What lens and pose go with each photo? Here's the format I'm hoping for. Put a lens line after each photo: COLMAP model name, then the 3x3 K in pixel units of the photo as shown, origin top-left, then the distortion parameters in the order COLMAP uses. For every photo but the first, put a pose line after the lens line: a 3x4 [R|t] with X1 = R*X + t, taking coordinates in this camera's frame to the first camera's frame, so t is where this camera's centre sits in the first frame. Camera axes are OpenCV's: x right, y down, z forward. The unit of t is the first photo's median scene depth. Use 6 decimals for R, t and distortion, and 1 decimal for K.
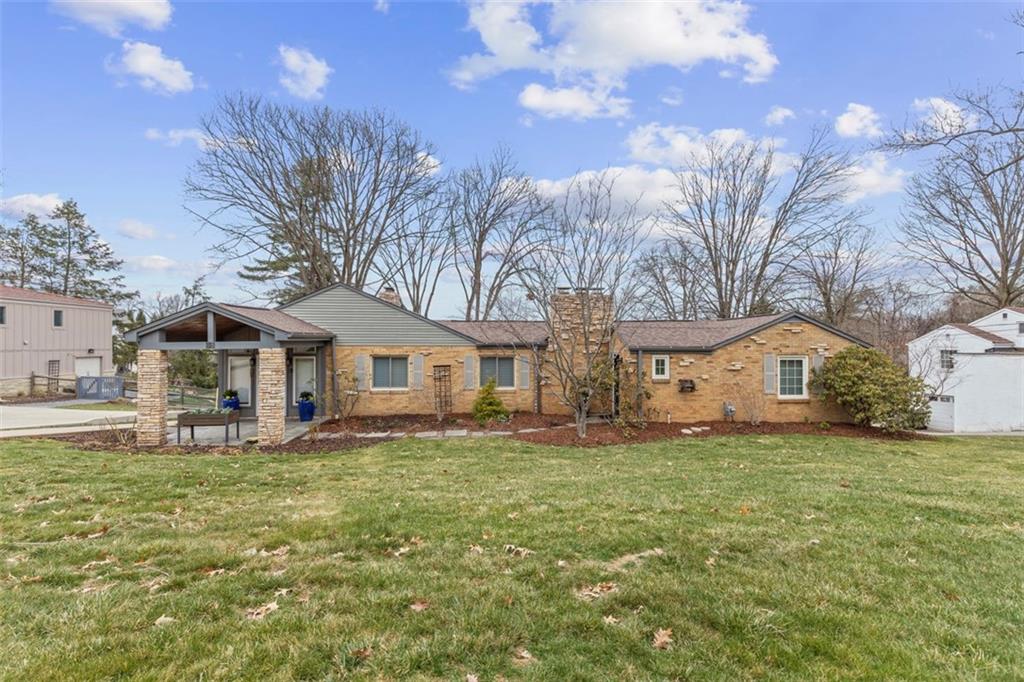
lens RADIAL K [[459.7, 0, 520.8], [0, 459.7, 344.6], [0, 0, 1]] dist [0.010418, -0.001350]
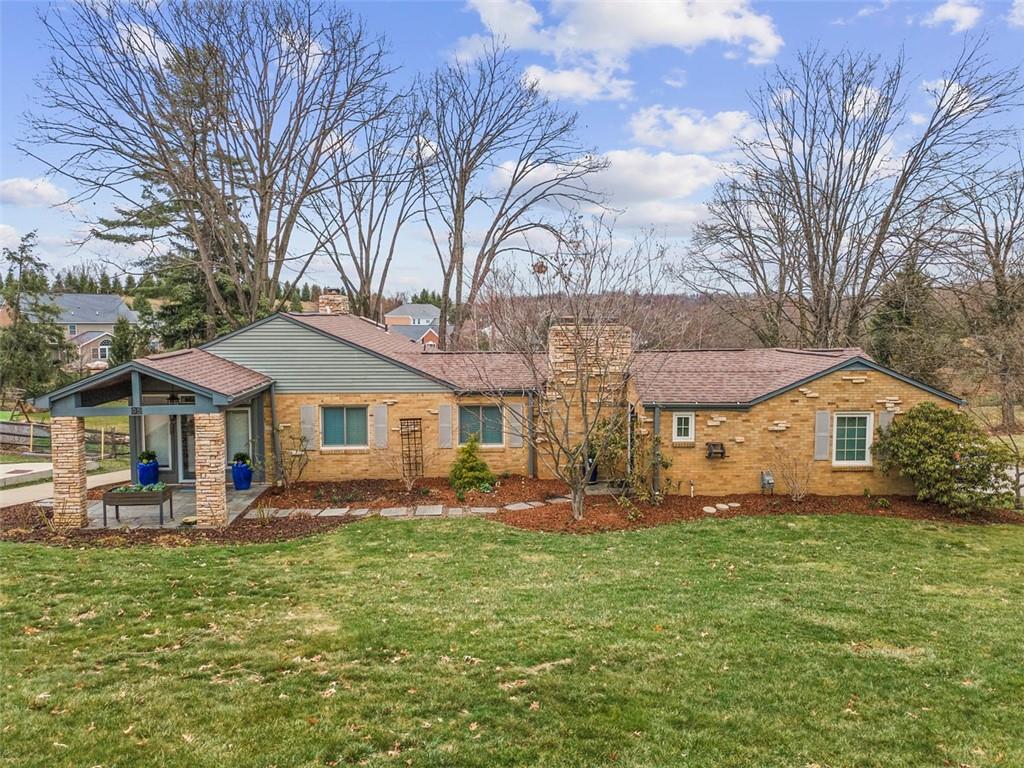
lens RADIAL K [[740.0, 0, 515.8], [0, 740.0, 382.9], [0, 0, 1]] dist [0.026633, 0.024659]
pose [[0.999793, 0.000502, -0.020346, 0.040016], [0.001264, 0.996233, 0.086708, -0.145366], [0.020313, -0.086716, 0.996026, -0.292781]]
